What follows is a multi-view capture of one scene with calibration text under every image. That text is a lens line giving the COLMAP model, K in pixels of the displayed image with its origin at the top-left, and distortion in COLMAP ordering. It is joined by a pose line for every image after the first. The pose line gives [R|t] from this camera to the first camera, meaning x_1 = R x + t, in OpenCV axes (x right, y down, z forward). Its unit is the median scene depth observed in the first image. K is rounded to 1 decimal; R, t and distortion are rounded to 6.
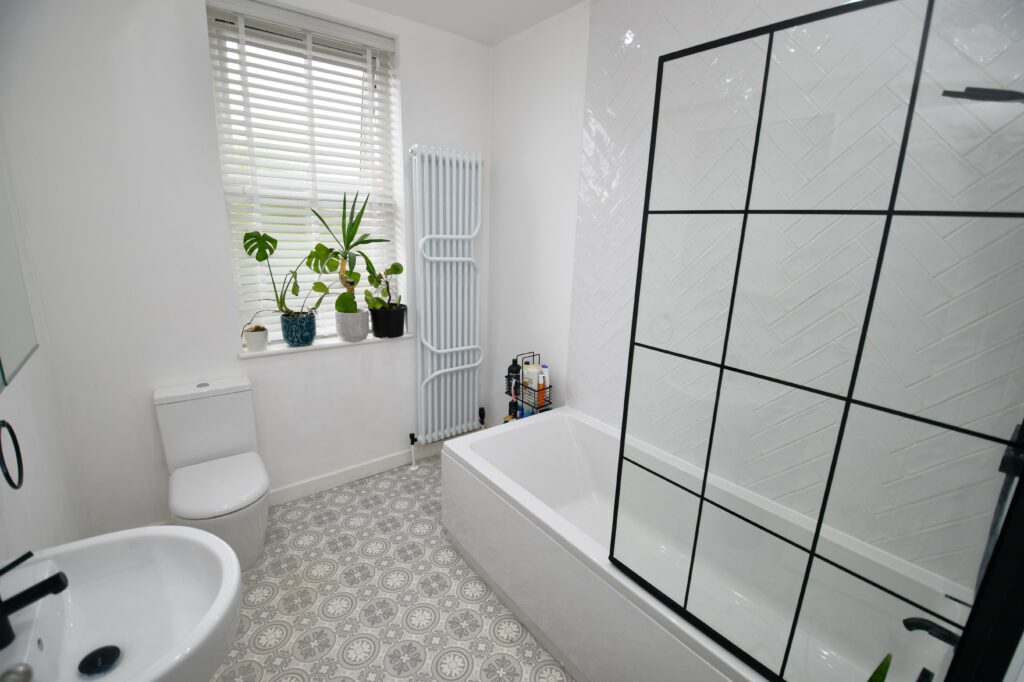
lens RADIAL K [[451.9, 0, 505.1], [0, 451.9, 336.6], [0, 0, 1]] dist [-0.000920, -0.011677]
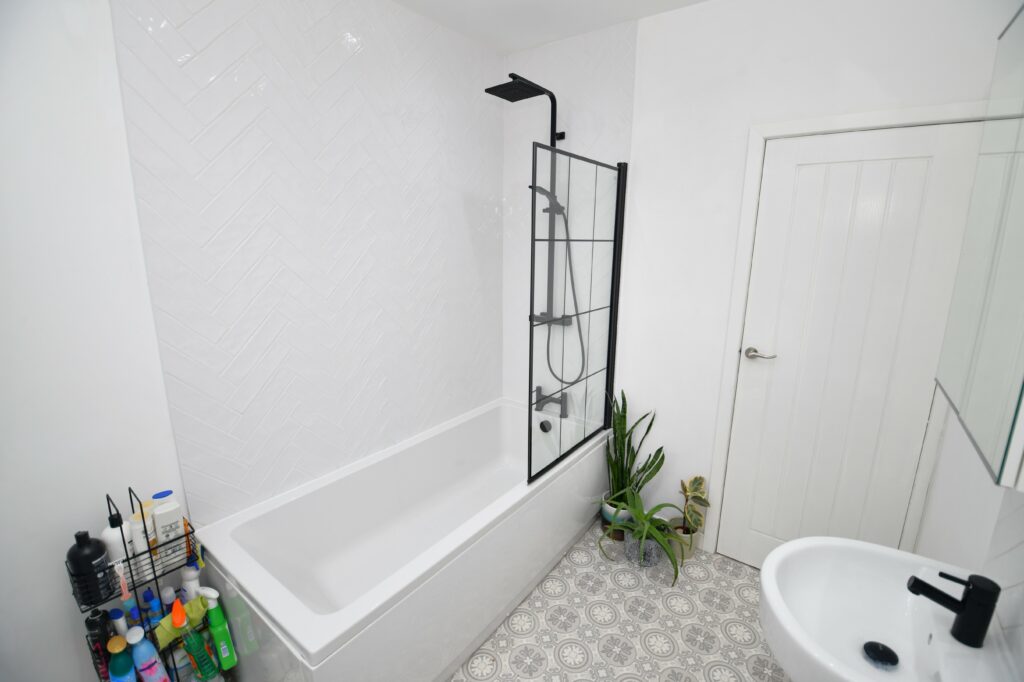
lens RADIAL K [[451.9, 0, 500.5], [0, 451.9, 348.6], [0, 0, 1]] dist [-0.000920, -0.011677]
pose [[-0.253822, -0.247943, 0.934932, -0.960828], [0.234250, 0.922056, 0.308124, -0.351958], [-0.938457, 0.297216, -0.175958, 1.202882]]
